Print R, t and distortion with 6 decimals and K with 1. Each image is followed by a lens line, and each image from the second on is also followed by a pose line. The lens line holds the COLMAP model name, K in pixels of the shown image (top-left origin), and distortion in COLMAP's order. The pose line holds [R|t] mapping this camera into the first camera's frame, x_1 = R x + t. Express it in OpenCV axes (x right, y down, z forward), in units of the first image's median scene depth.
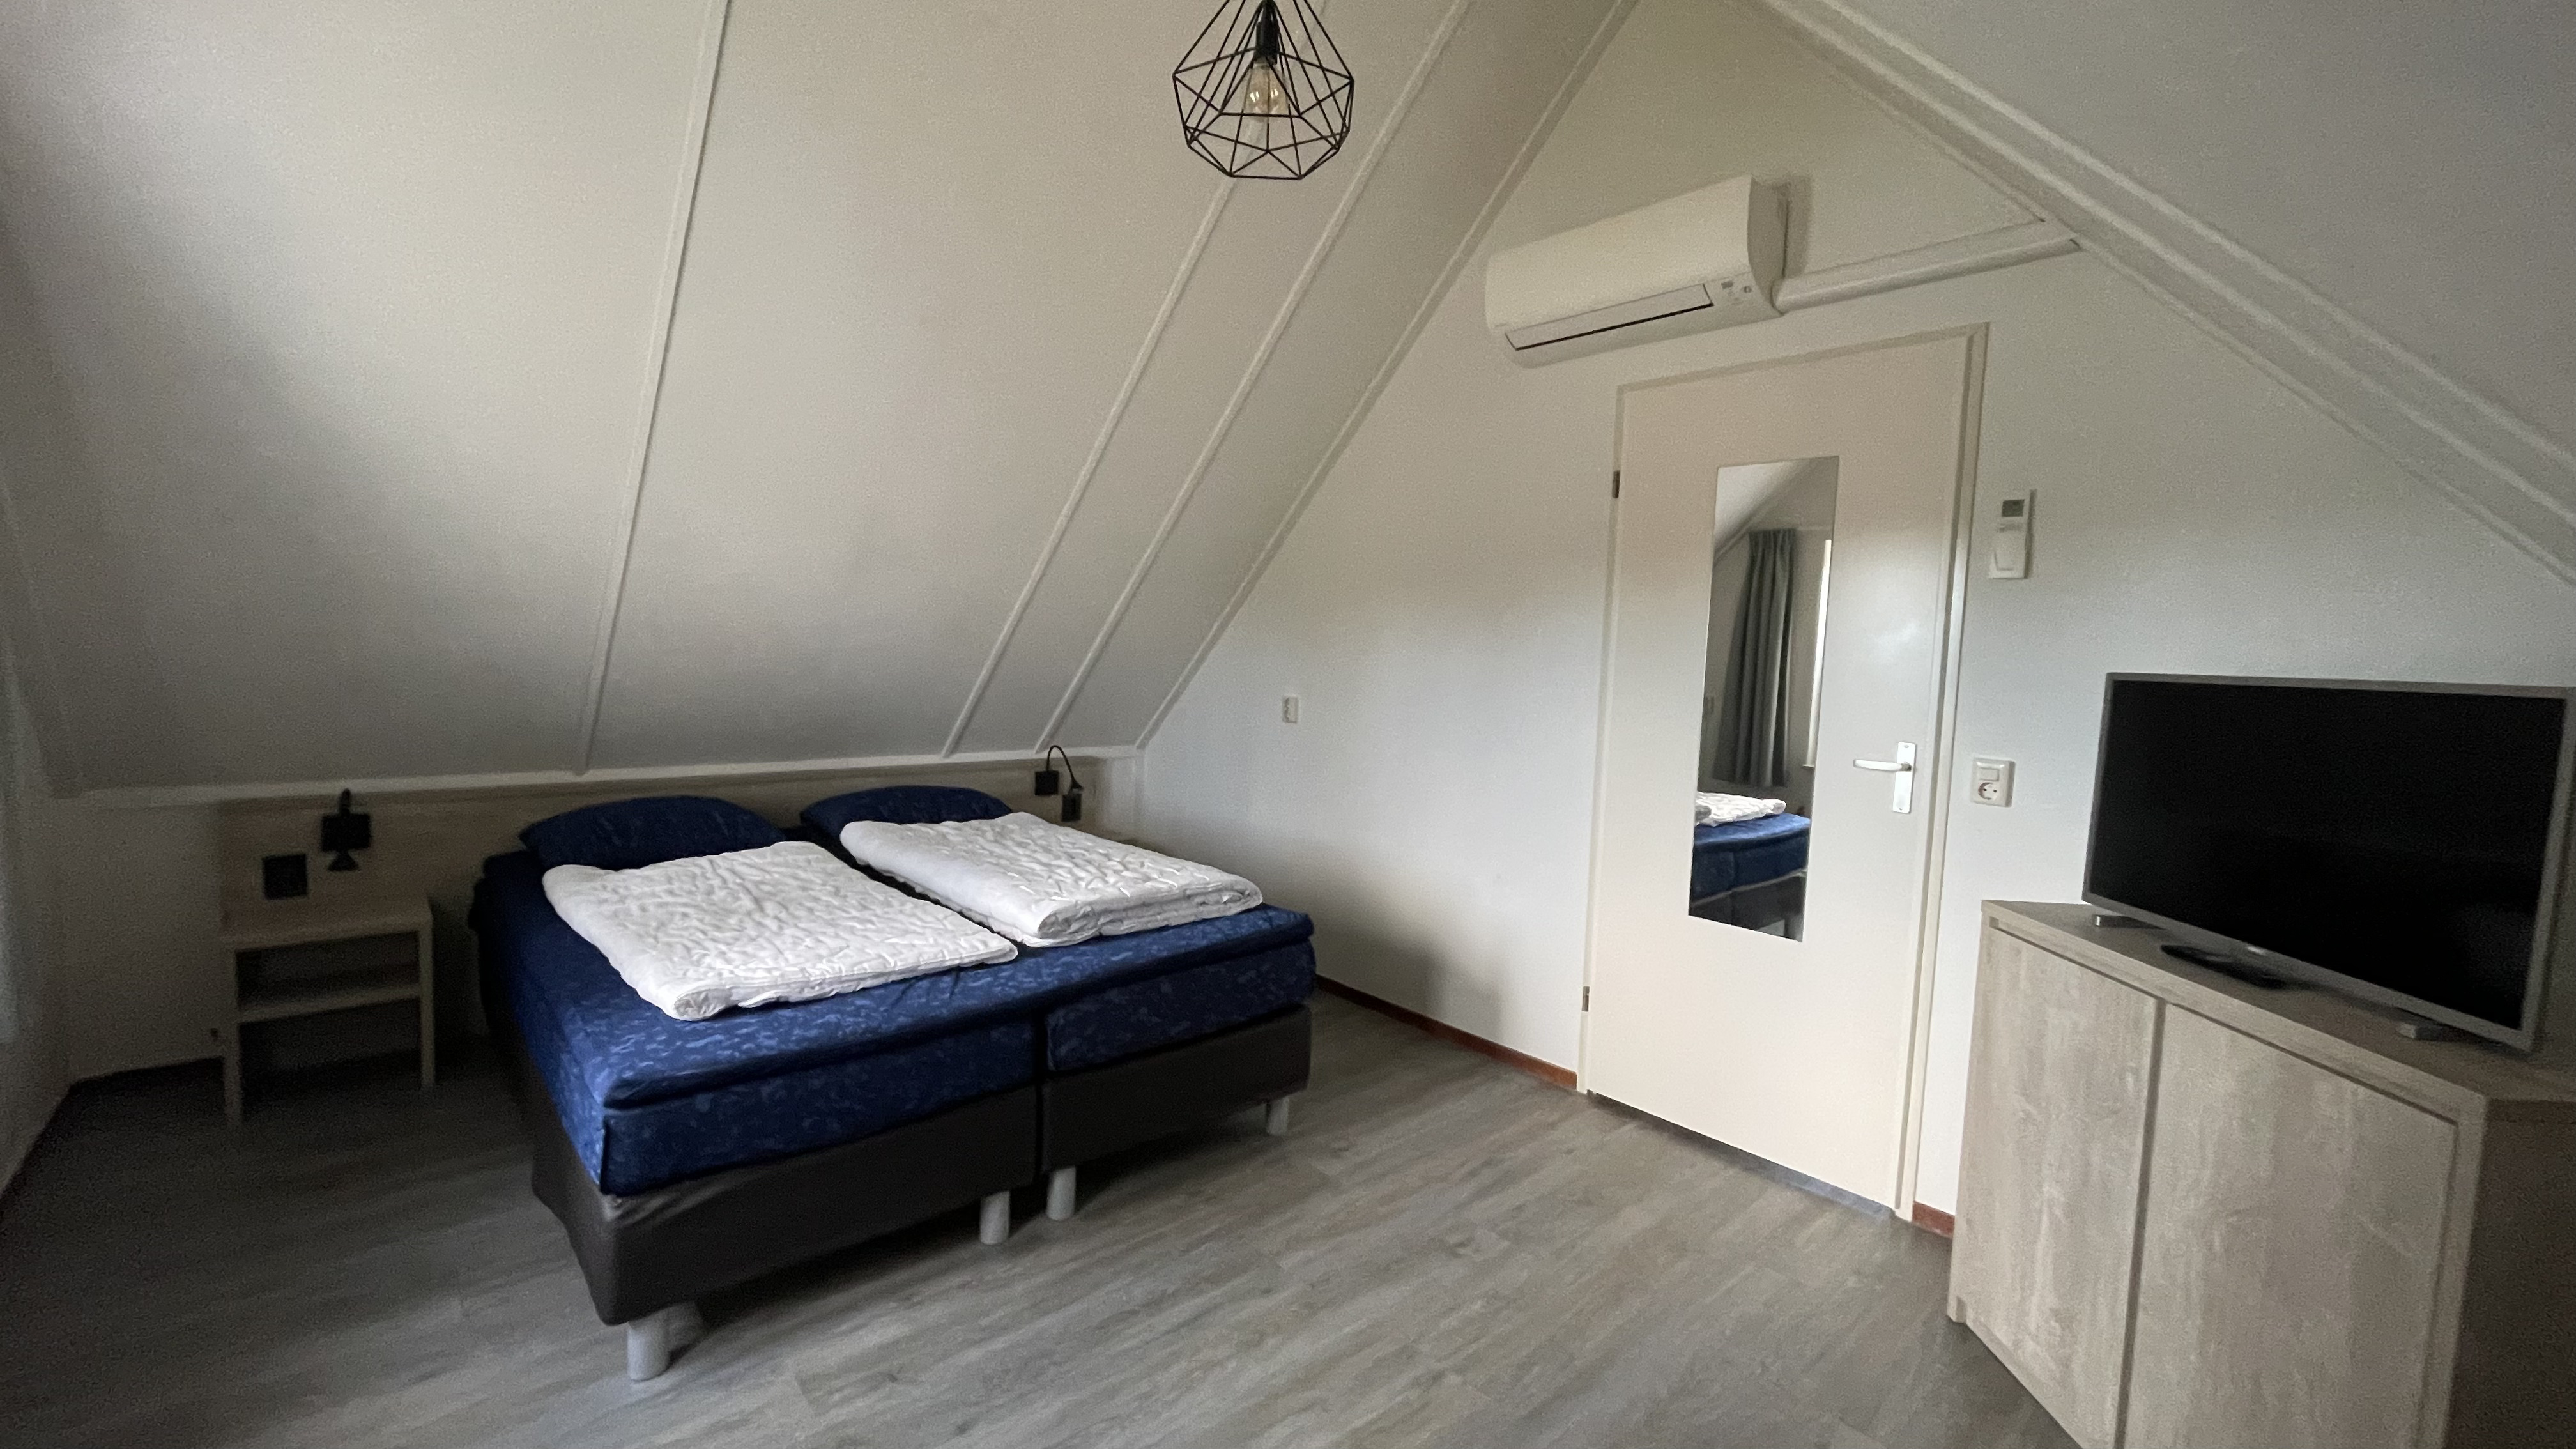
lens RADIAL K [[1038.4, 0, 1288.2], [0, 1038.4, 719.1], [0, 0, 1]] dist [-0.002923, -0.000096]
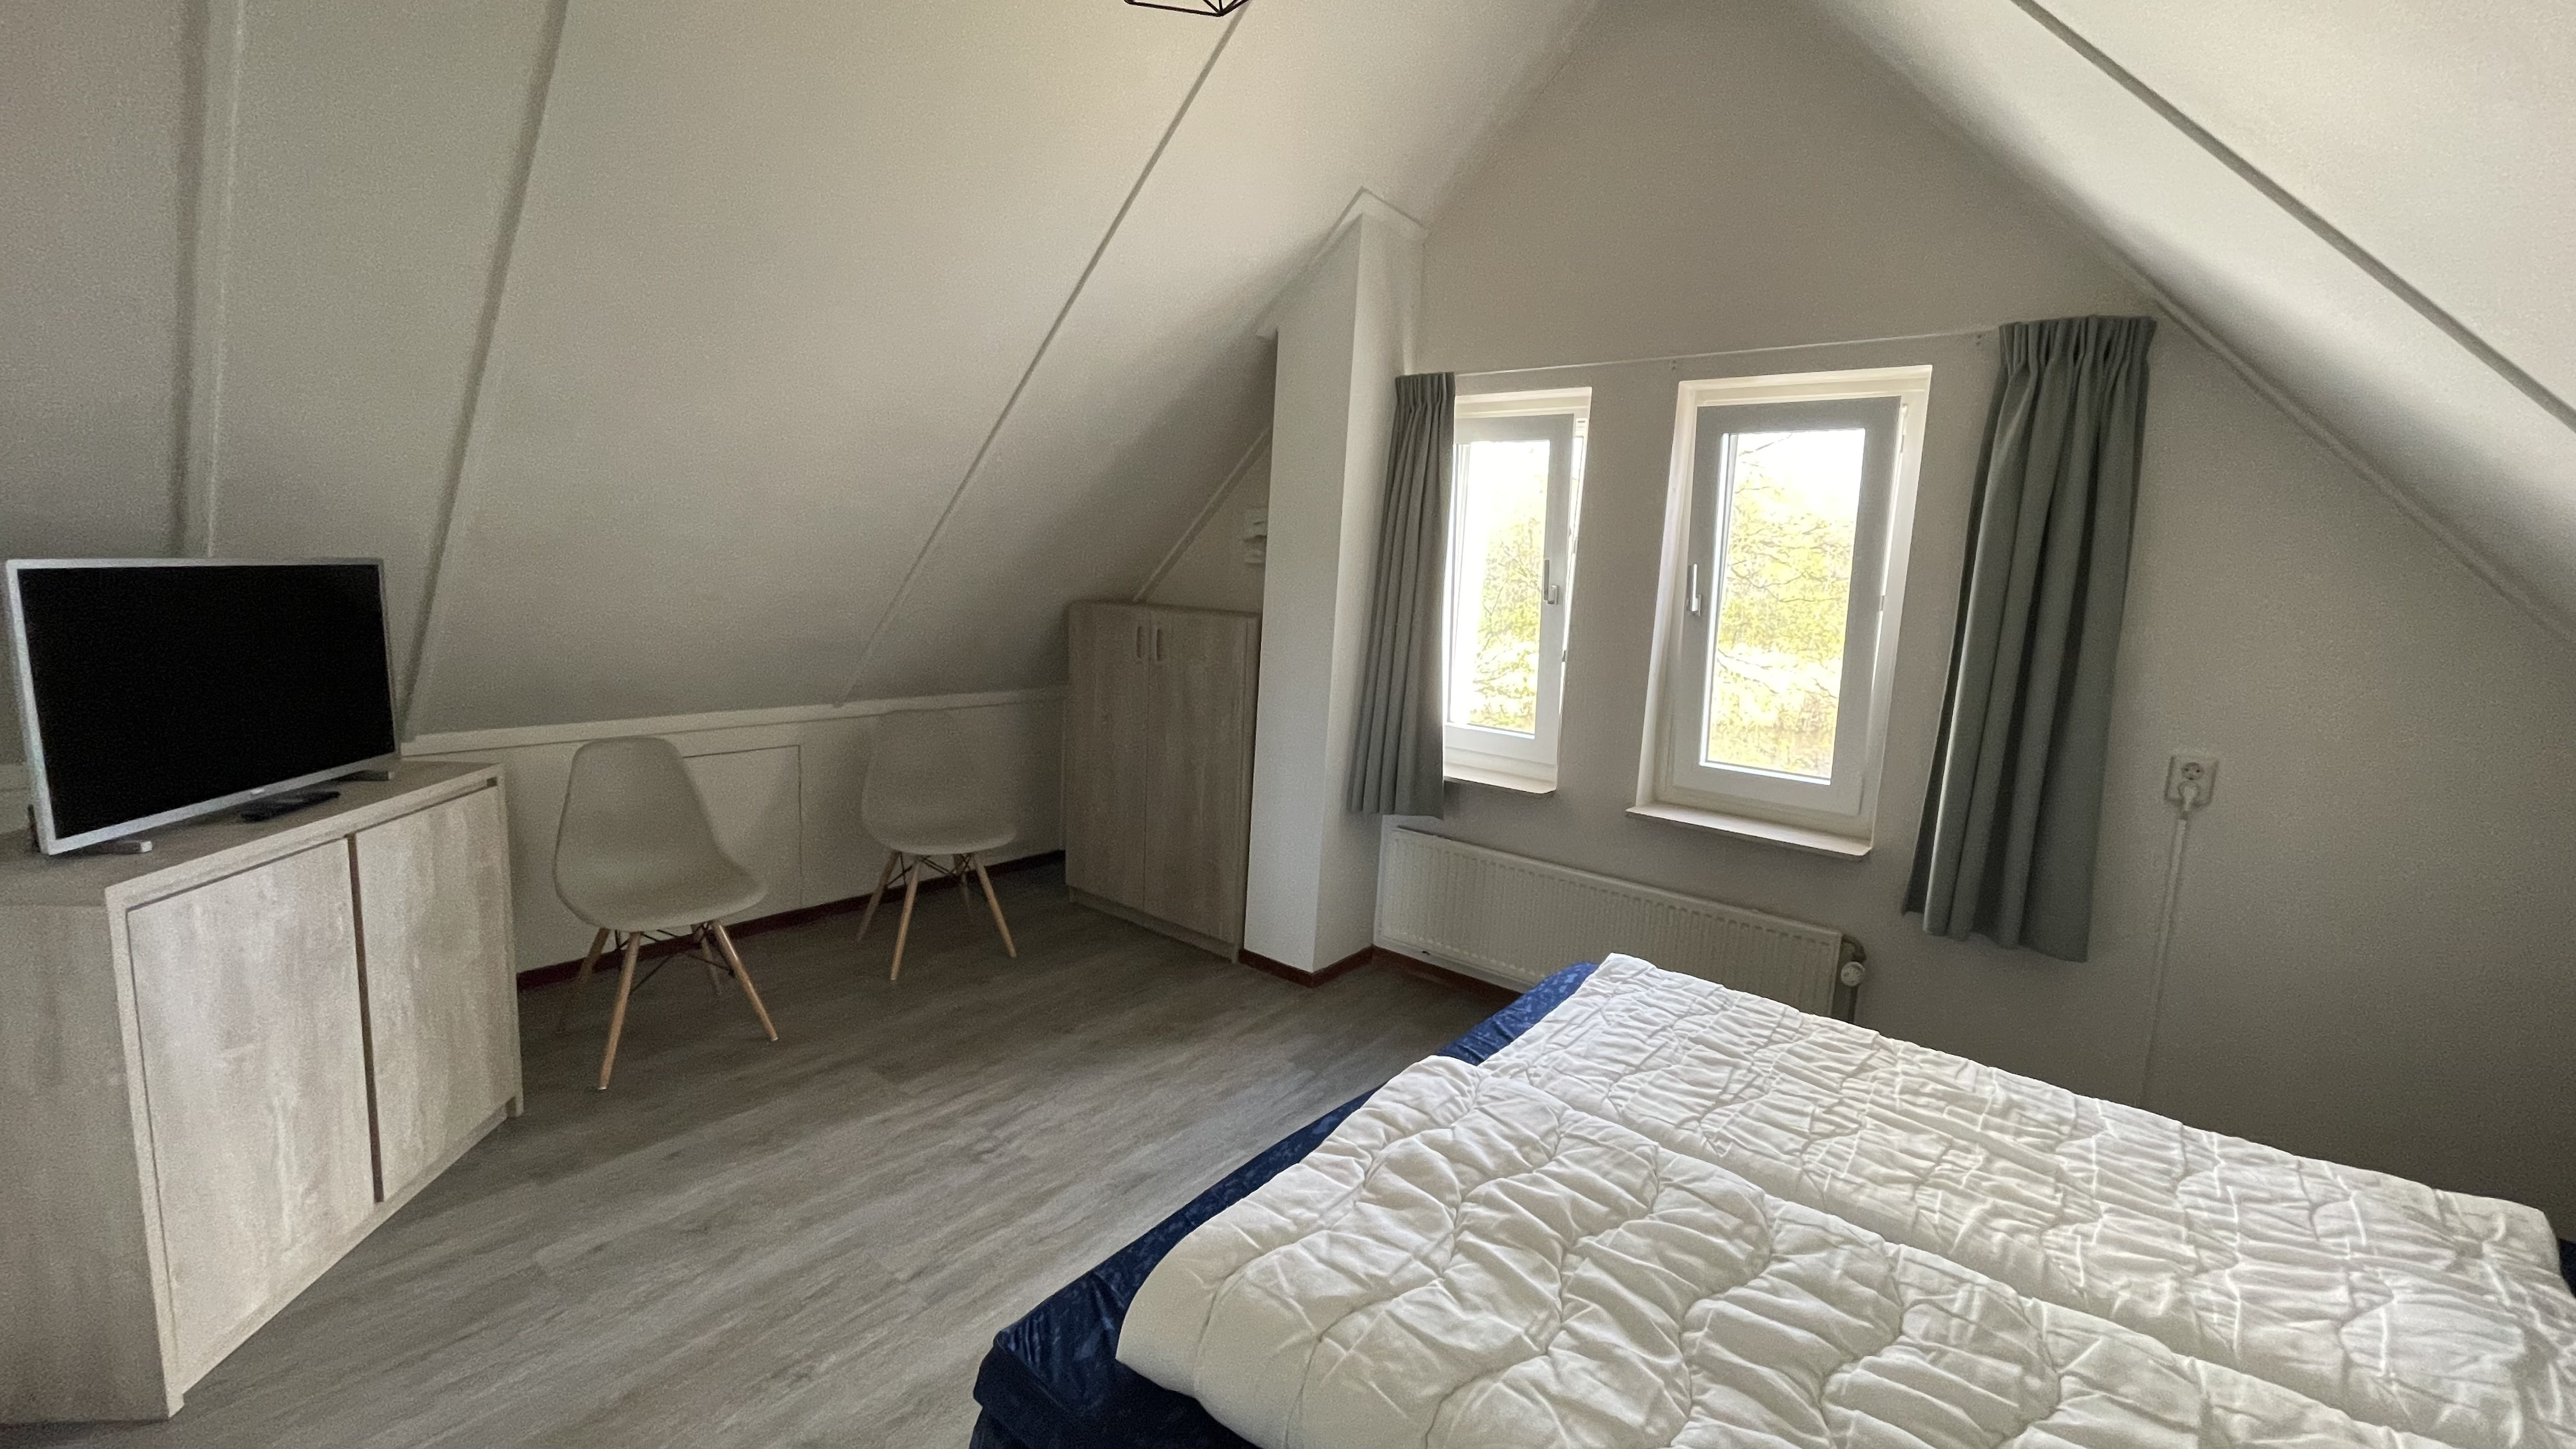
lens RADIAL K [[1038.4, 0, 1286.0], [0, 1038.4, 716.0], [0, 0, 1]] dist [-0.002923, -0.000096]
pose [[-0.981887, -0.068206, -0.176764, -0.002382], [-0.105660, 0.971531, 0.212045, -0.167229], [0.157269, 0.226881, -0.961141, 1.636408]]
